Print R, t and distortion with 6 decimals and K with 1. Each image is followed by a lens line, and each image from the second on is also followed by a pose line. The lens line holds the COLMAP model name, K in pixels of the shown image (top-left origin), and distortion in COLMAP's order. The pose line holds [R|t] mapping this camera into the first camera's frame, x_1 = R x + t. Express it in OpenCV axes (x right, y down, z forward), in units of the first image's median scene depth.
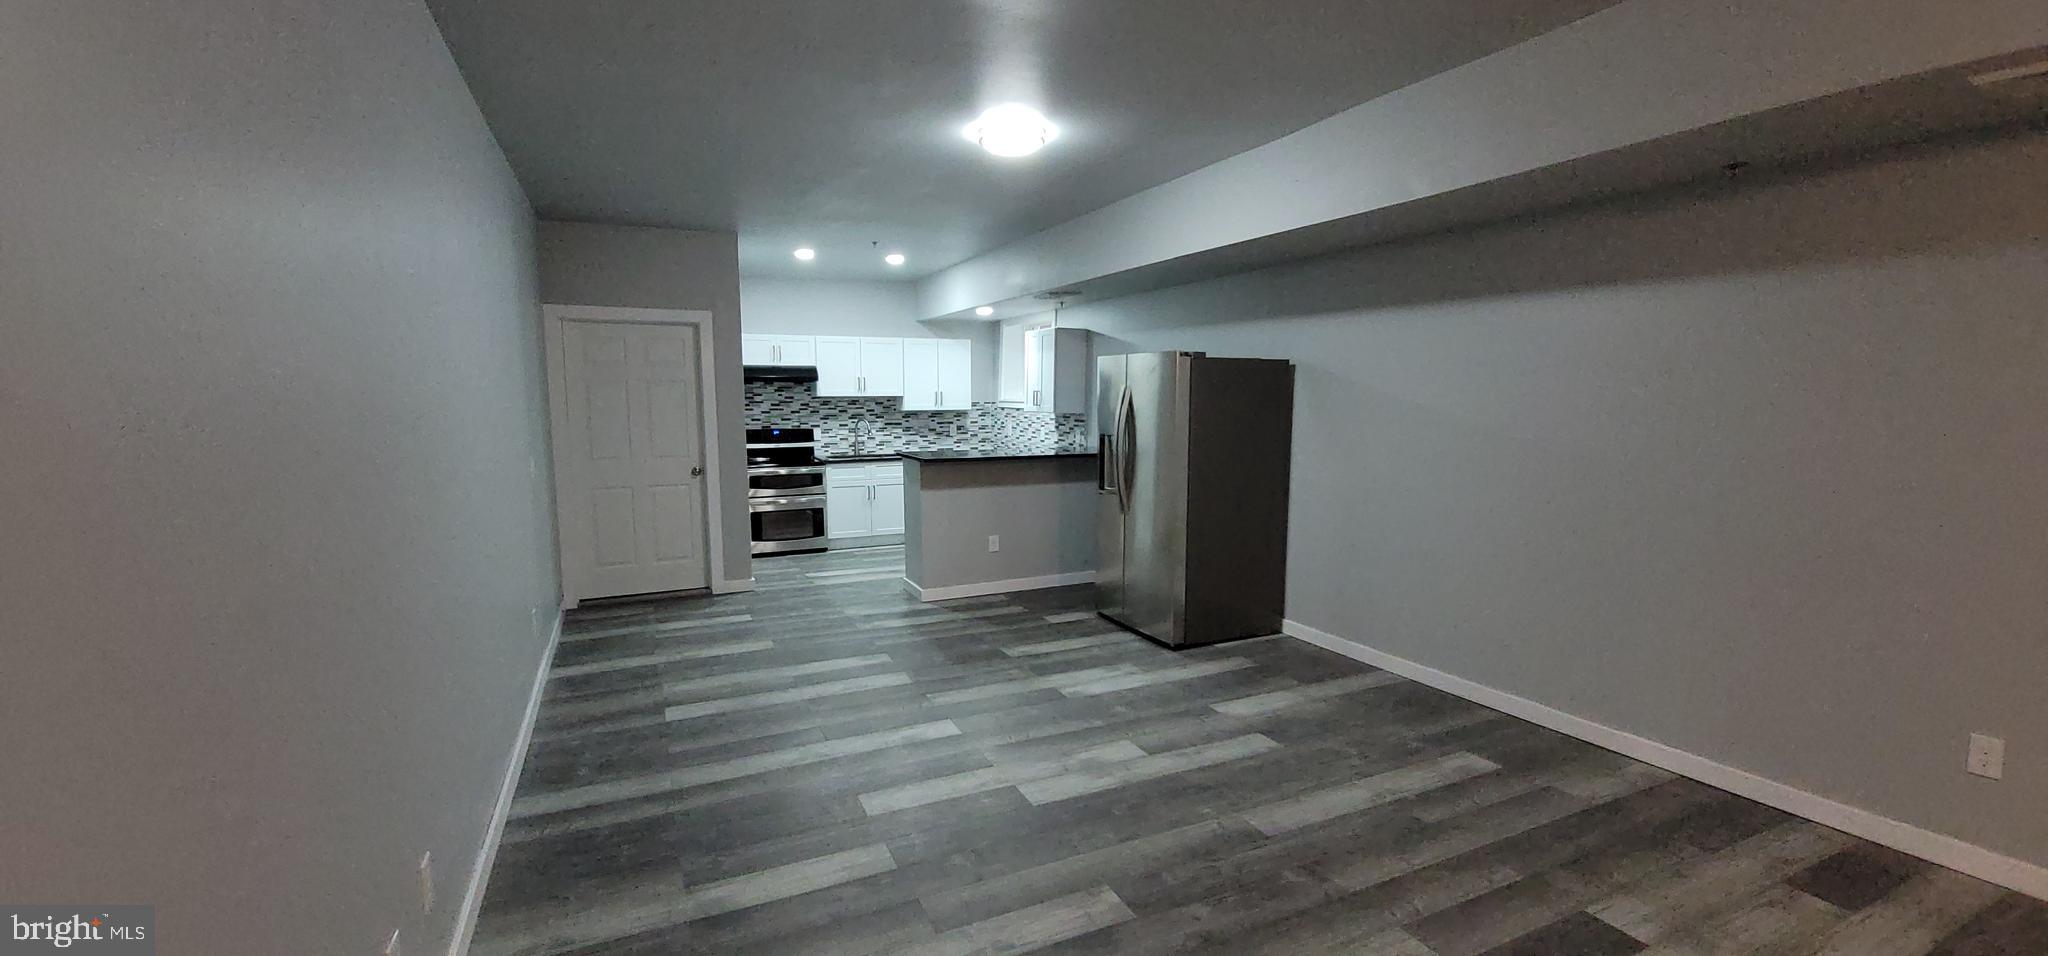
lens RADIAL K [[823.3, 0, 1029.8], [0, 823.3, 475.0], [0, 0, 1]] dist [0.015170, 0.000229]
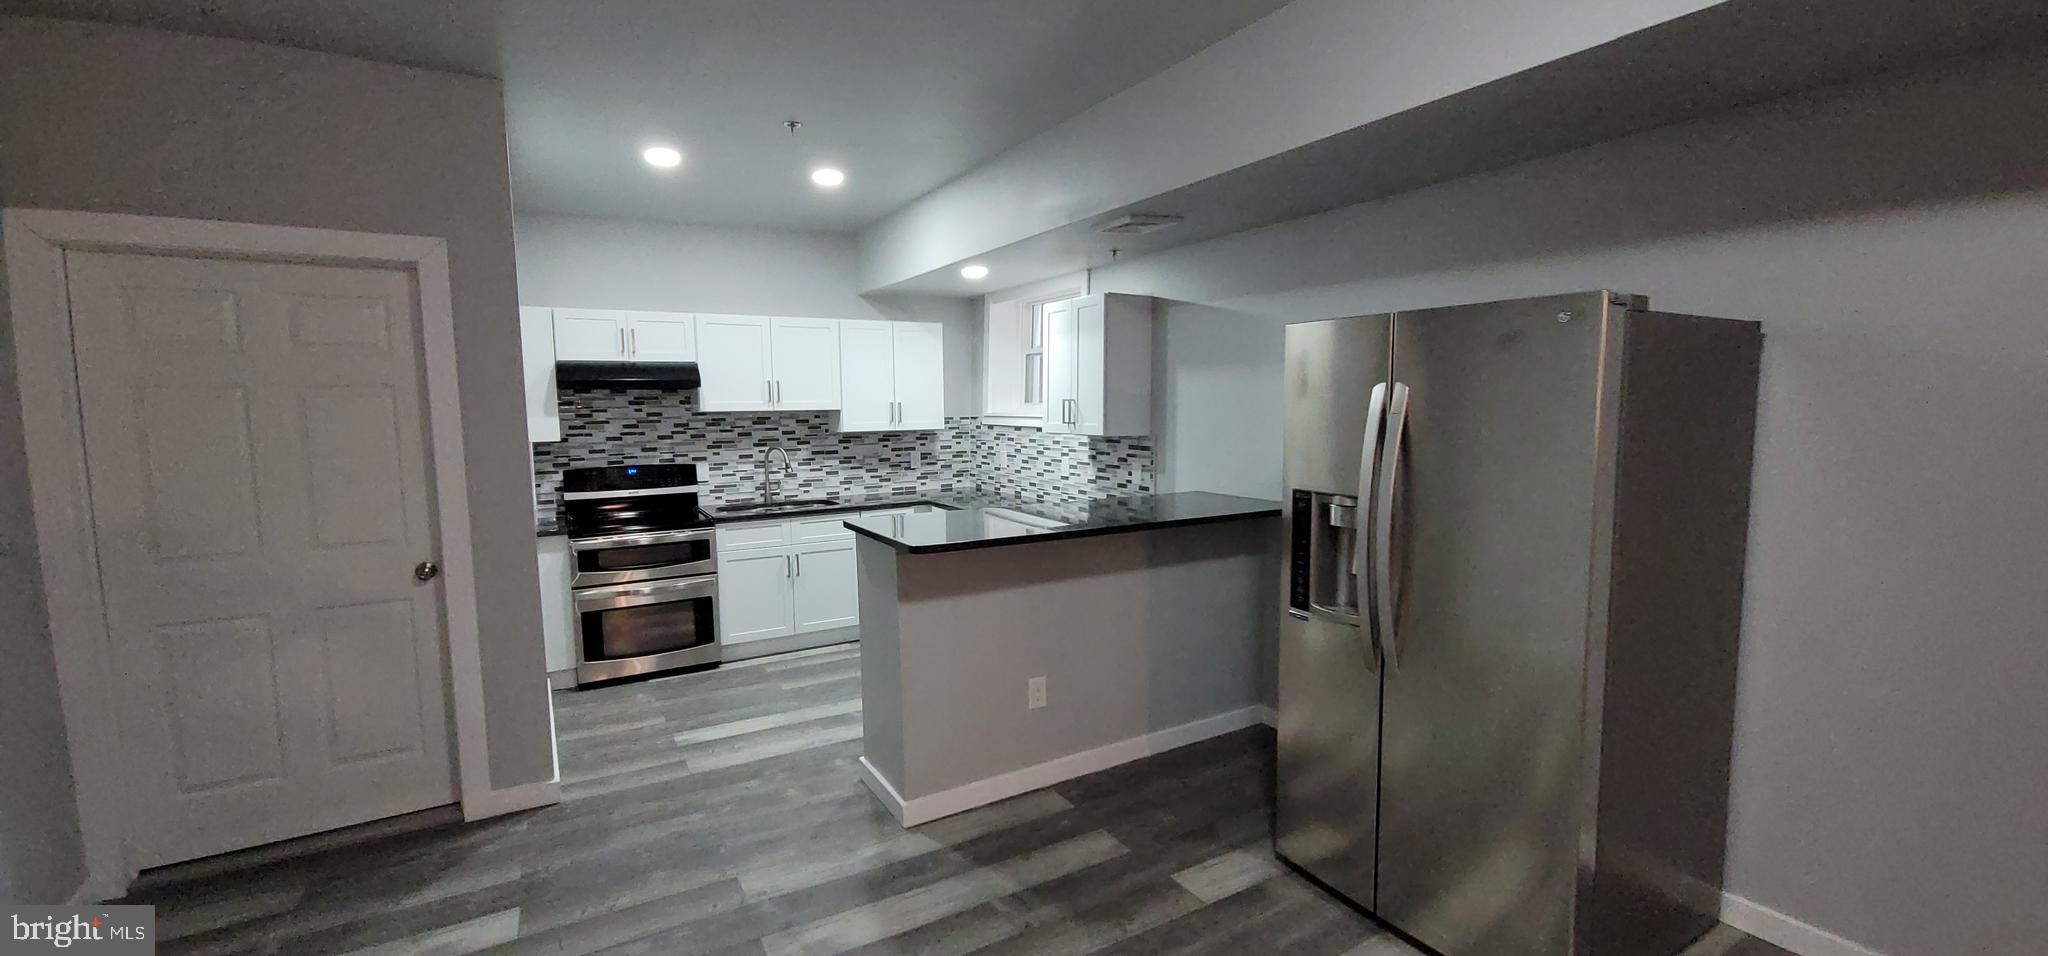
lens RADIAL K [[823.3, 0, 1029.5], [0, 823.3, 487.1], [0, 0, 1]] dist [0.015170, 0.000229]
pose [[0.995468, -0.019178, 0.093141, -0.076771], [0.018891, 0.999814, 0.003963, -0.039862], [-0.093199, -0.002186, 0.995645, 0.390605]]
